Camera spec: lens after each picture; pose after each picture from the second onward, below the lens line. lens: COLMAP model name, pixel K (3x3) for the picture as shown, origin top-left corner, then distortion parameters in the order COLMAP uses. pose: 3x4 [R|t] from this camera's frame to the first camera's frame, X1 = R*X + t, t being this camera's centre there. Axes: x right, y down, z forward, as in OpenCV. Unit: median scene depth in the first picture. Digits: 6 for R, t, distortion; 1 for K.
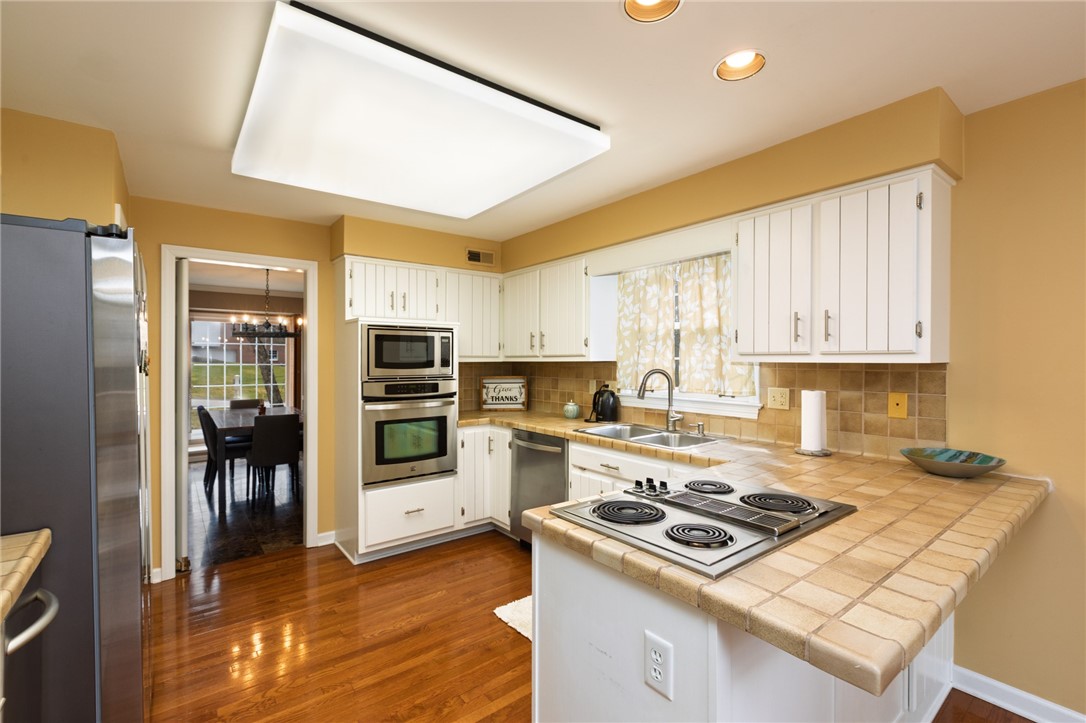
lens RADIAL K [[480.5, 0, 541.2], [0, 480.5, 363.5], [0, 0, 1]] dist [0.001603, 0.000415]
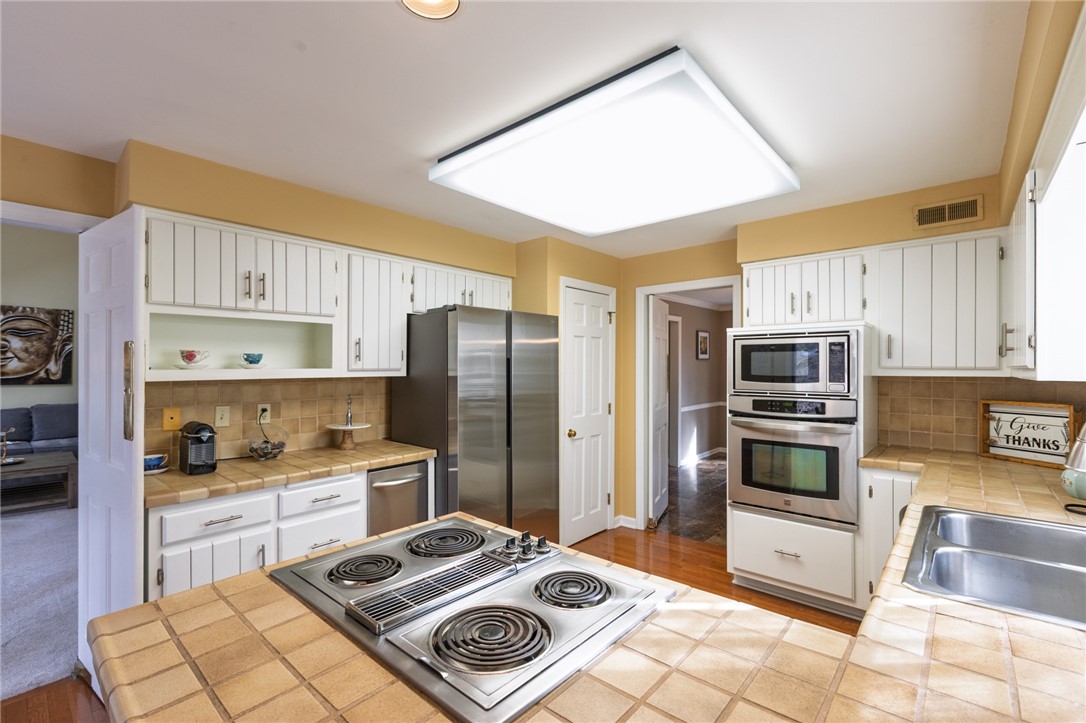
lens RADIAL K [[480.5, 0, 542.9], [0, 480.5, 364.9], [0, 0, 1]] dist [0.001603, 0.000415]
pose [[0.184677, -0.001278, -0.982799, 0.525465], [-0.007167, 0.999971, -0.002647, -0.017180], [0.982773, 0.007533, 0.184662, 0.465038]]
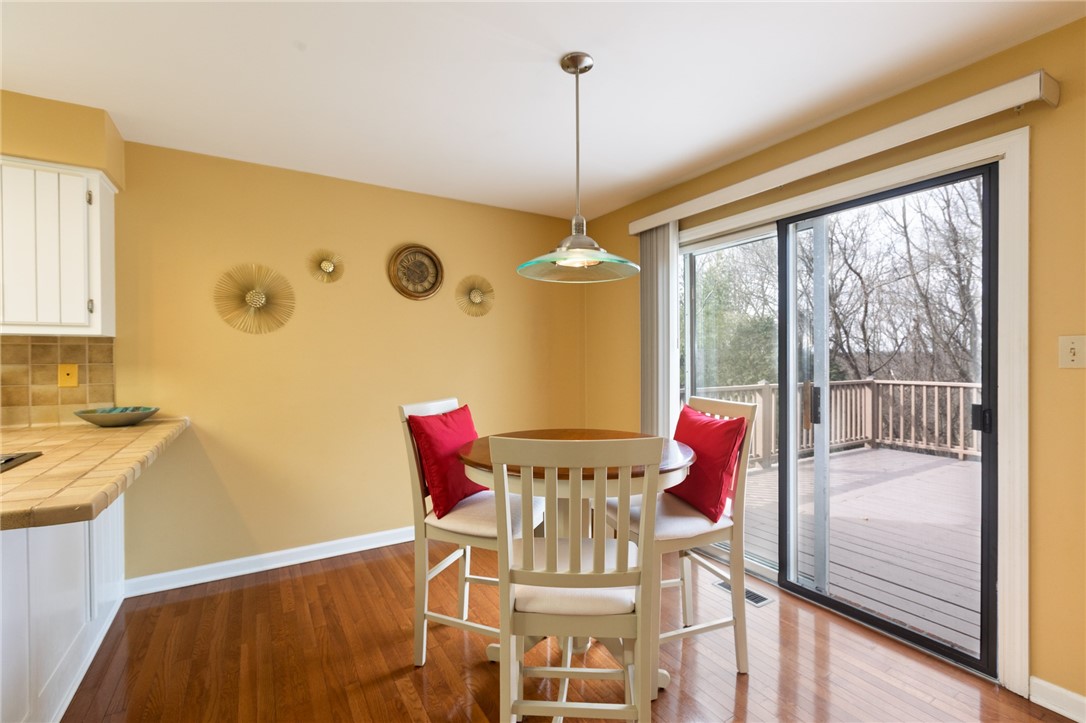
lens RADIAL K [[480.5, 0, 544.1], [0, 480.5, 363.7], [0, 0, 1]] dist [0.001603, 0.000415]
pose [[0.119910, -0.010659, 0.992728, -0.156609], [0.012189, 0.999883, 0.009264, 0.044944], [-0.992710, 0.010989, 0.120026, -0.150600]]
